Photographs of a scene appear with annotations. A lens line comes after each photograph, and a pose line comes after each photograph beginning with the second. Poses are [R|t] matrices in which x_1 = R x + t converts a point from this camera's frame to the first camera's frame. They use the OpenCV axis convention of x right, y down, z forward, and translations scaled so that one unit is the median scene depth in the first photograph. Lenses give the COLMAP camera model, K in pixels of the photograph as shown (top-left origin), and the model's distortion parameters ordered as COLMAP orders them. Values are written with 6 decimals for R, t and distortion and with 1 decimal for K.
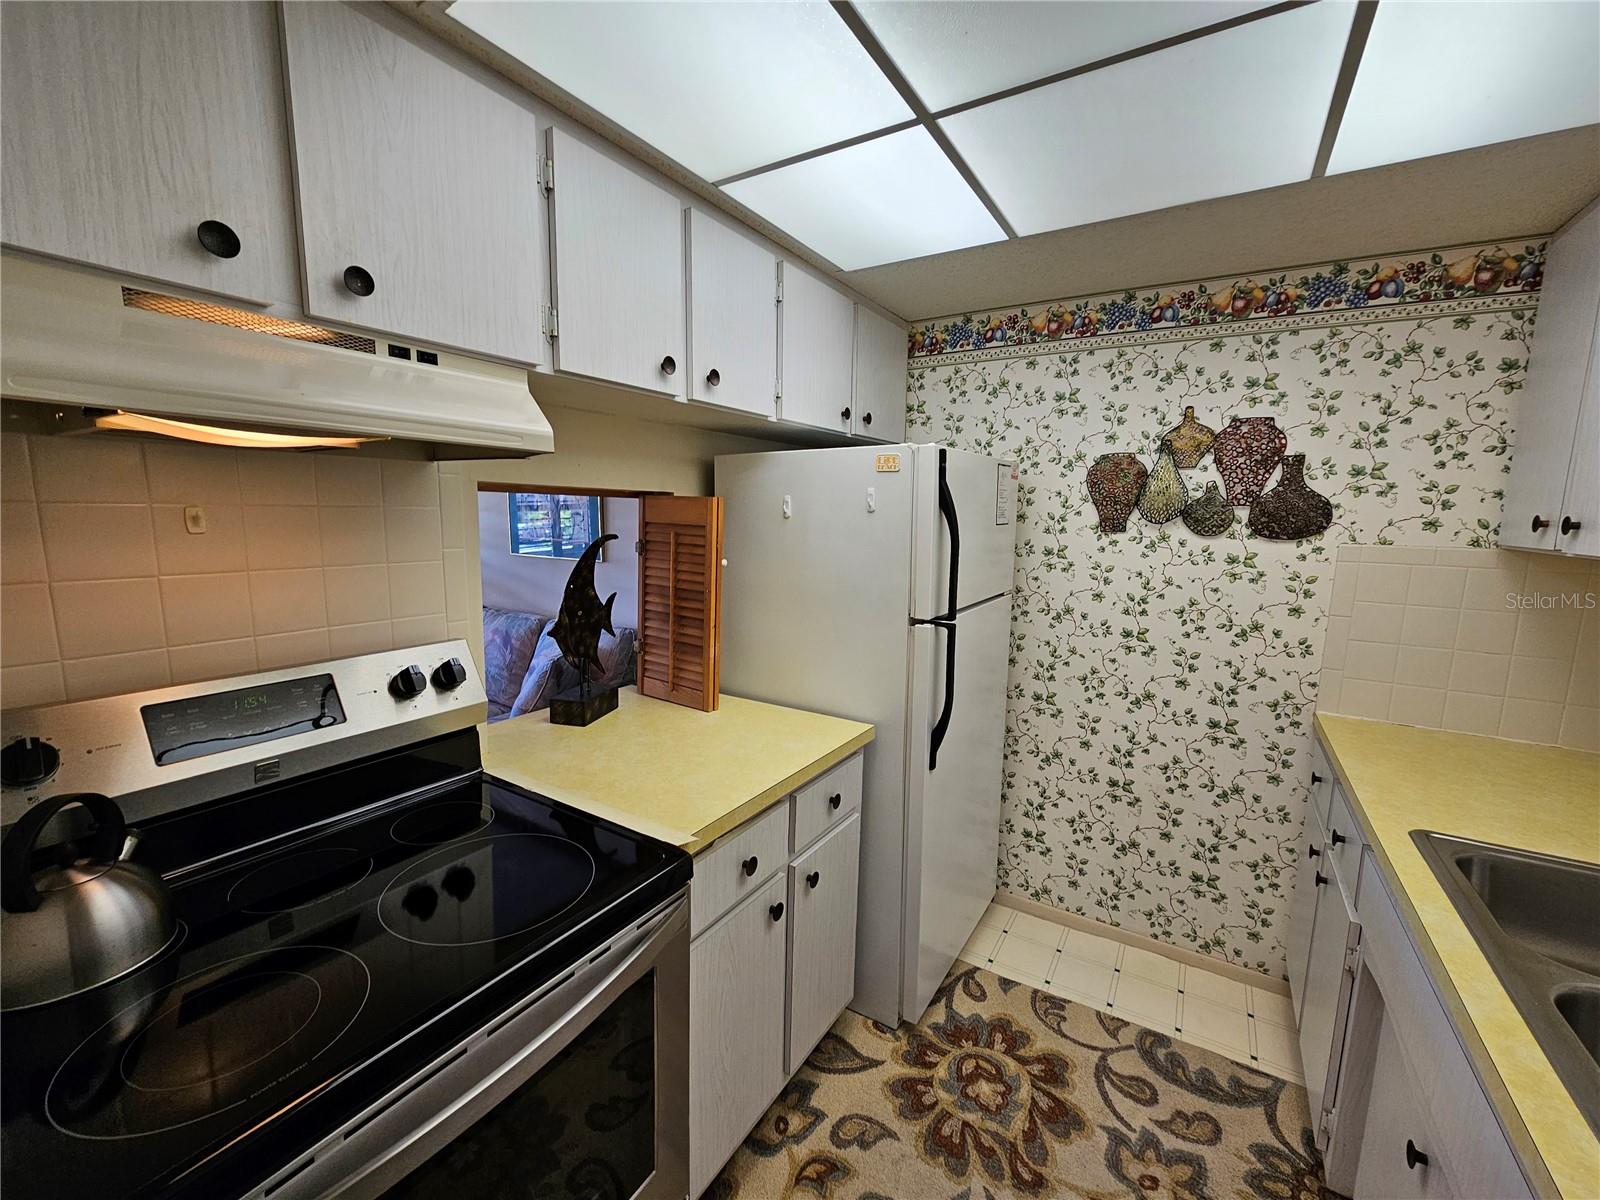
lens RADIAL K [[655.9, 0, 802.8], [0, 655.9, 599.9], [0, 0, 1]] dist [-0.004162, 0.000756]
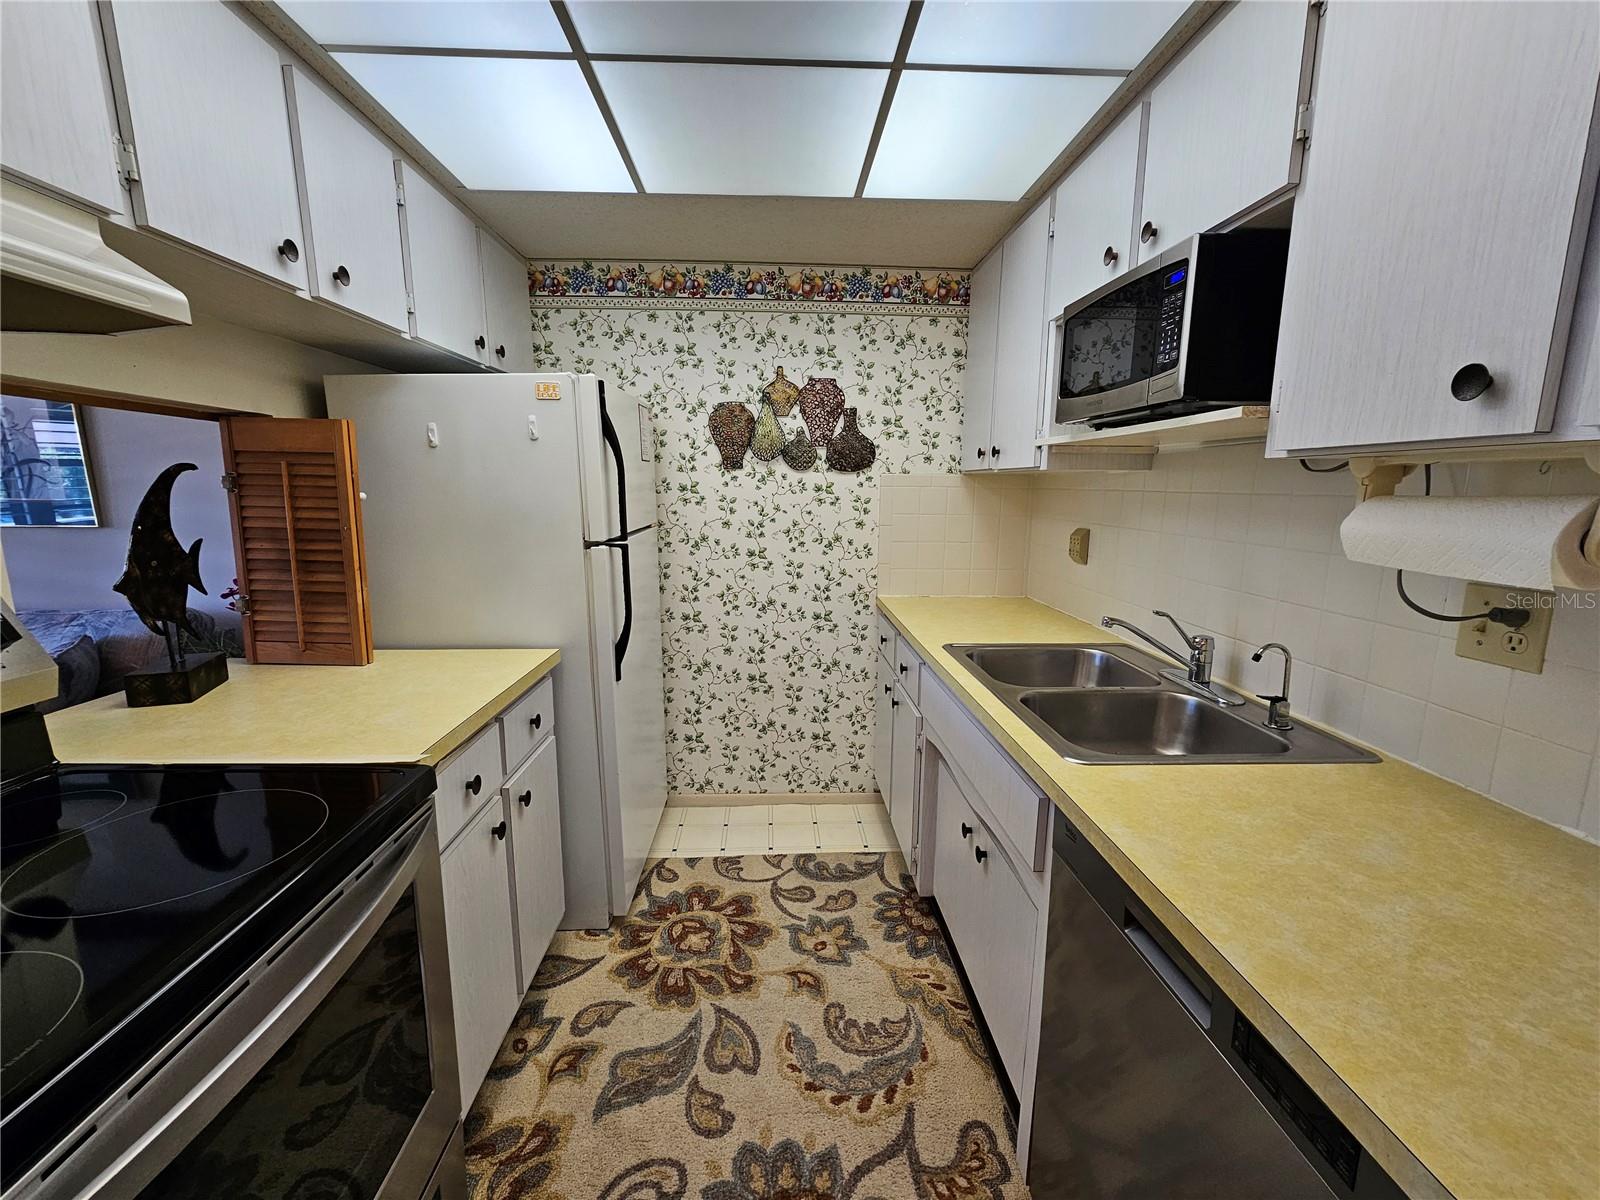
lens RADIAL K [[655.9, 0, 796.8], [0, 655.9, 600.7], [0, 0, 1]] dist [-0.004162, 0.000756]
pose [[0.823274, -0.111118, 0.556662, -0.148762], [0.089121, 0.993794, 0.066572, 0.079774], [-0.560605, -0.005197, 0.828067, -0.066482]]
